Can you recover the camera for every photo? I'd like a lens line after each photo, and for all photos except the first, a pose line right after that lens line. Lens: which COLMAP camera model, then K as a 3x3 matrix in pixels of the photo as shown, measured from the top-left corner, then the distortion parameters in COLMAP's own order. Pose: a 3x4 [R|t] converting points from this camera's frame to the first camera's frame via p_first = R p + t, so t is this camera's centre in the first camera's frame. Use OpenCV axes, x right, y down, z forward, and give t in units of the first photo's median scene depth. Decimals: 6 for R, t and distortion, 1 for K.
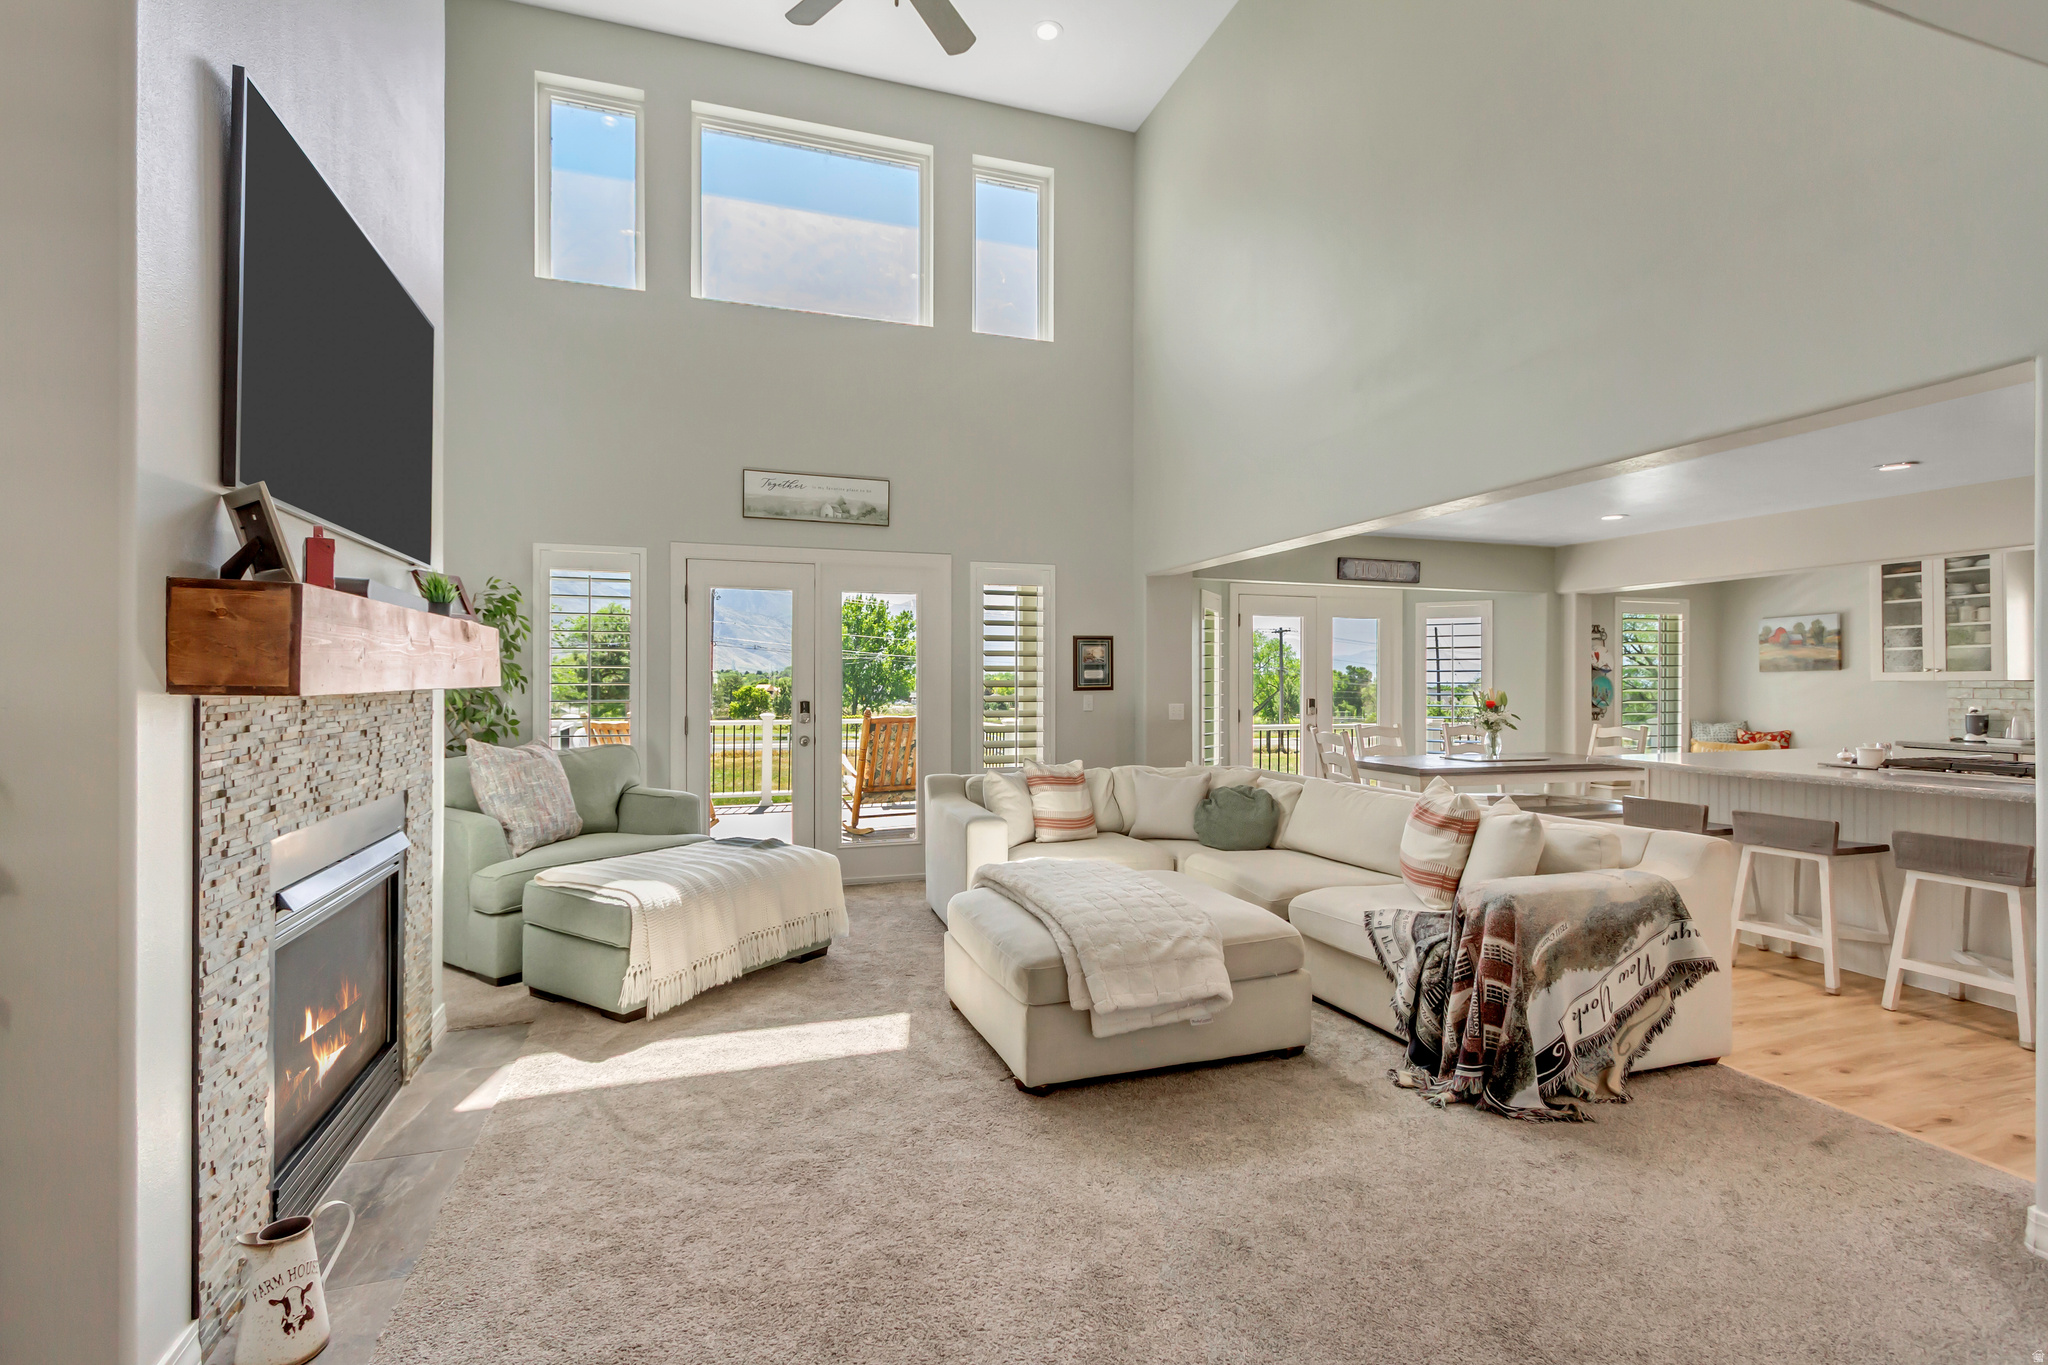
lens RADIAL K [[934.8, 0, 1024.0], [0, 934.8, 682.5], [0, 0, 1]] dist [0.000371, 0.000354]
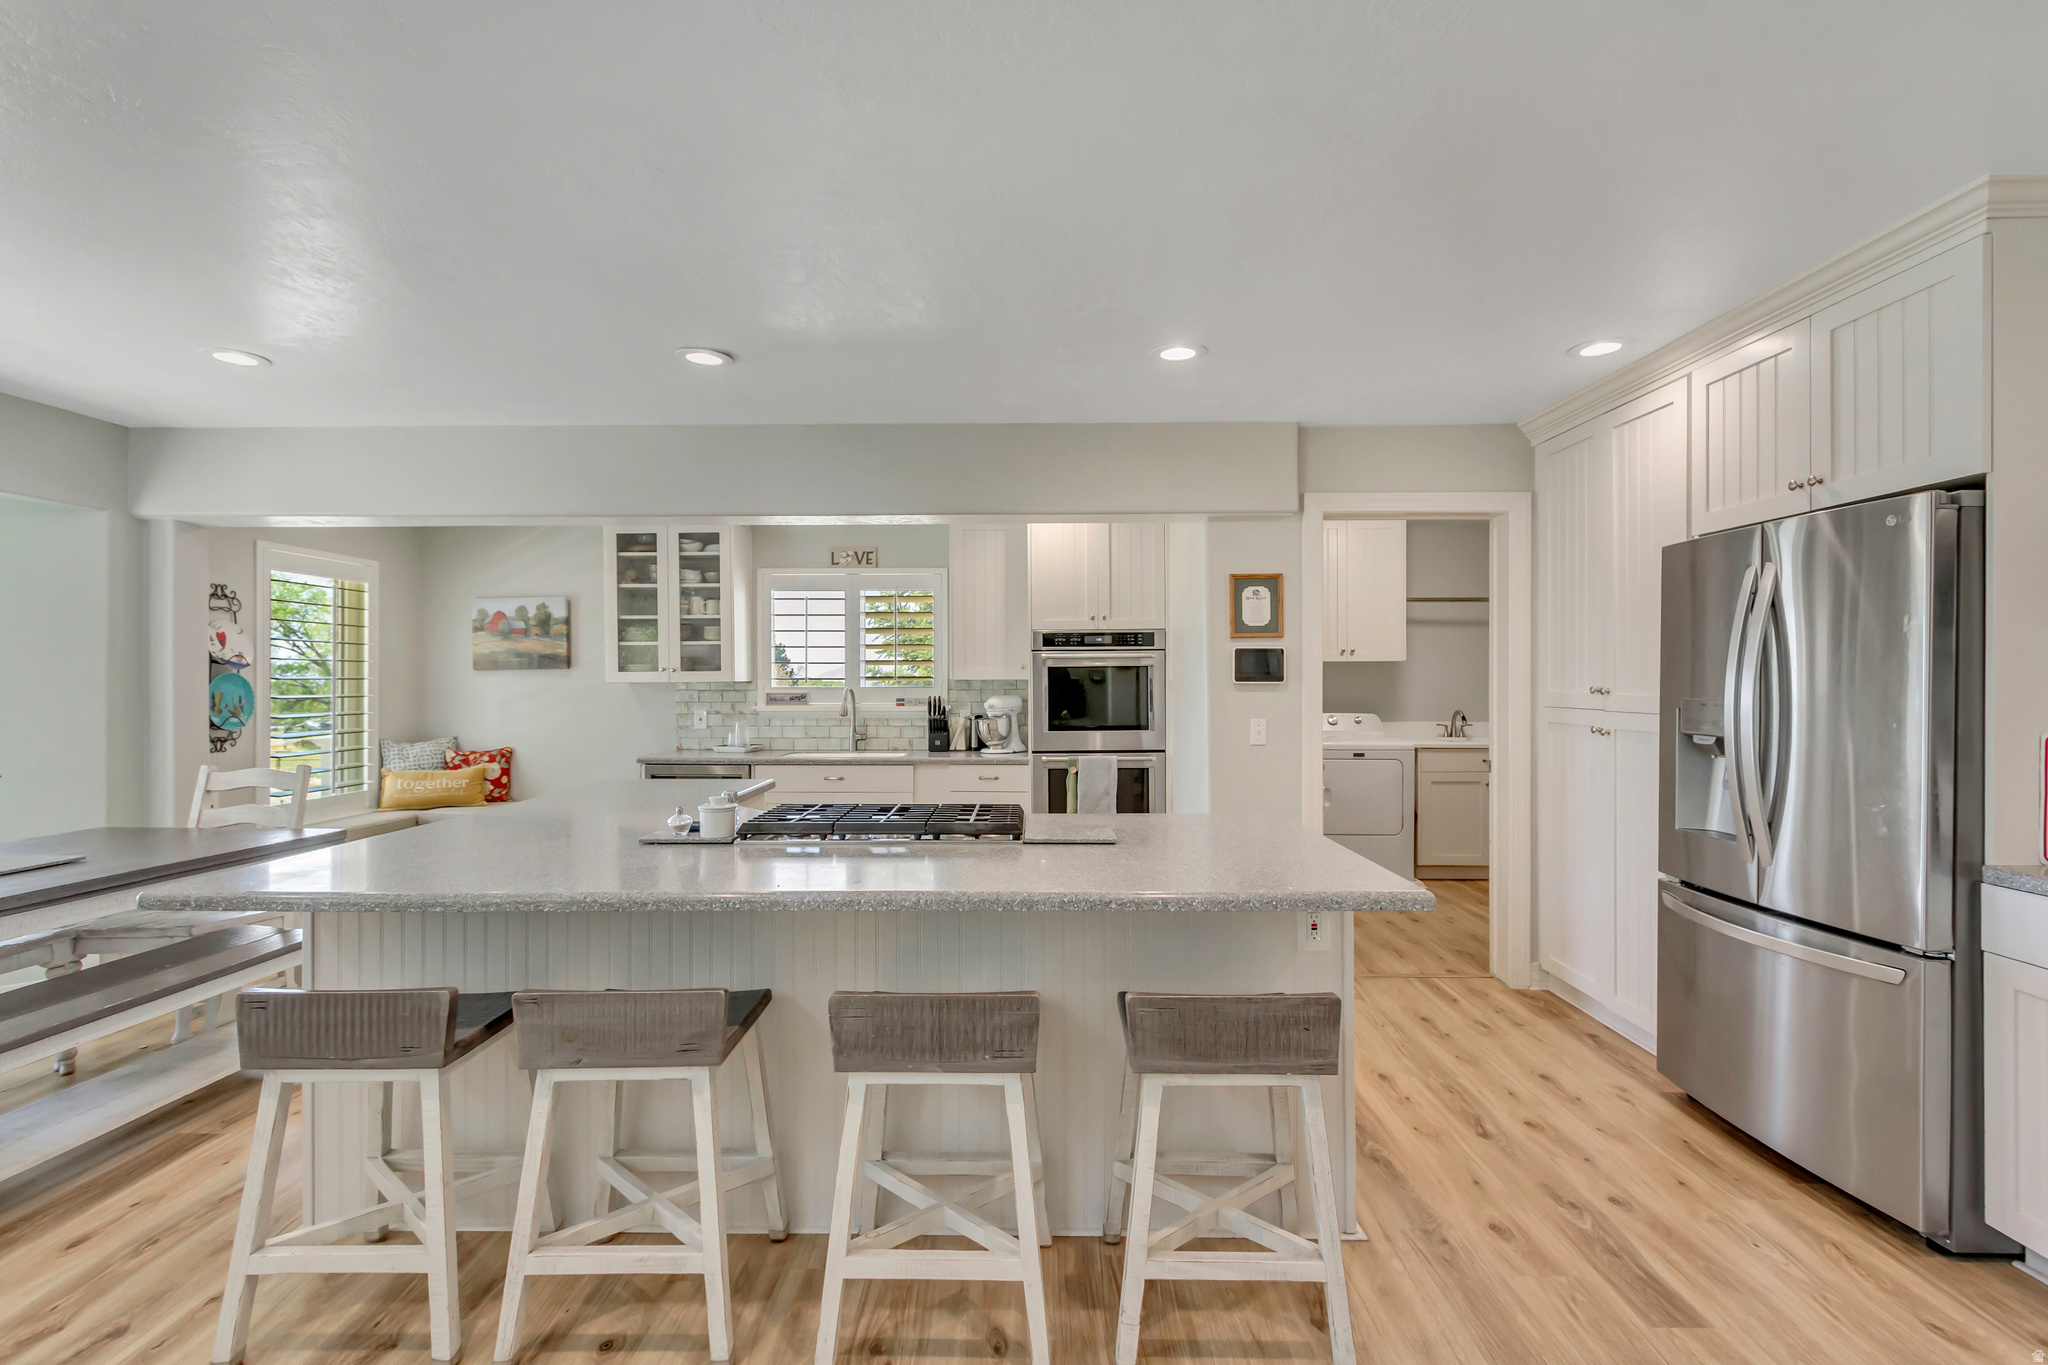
lens RADIAL K [[934.8, 0, 1024.0], [0, 934.8, 682.5], [0, 0, 1]] dist [0.000371, 0.000354]
pose [[0.331518, -0.001033, 0.943448, 0.248121], [-0.000129, 0.999999, 0.001140, -0.002445], [-0.943449, -0.000500, 0.331518, 0.365661]]
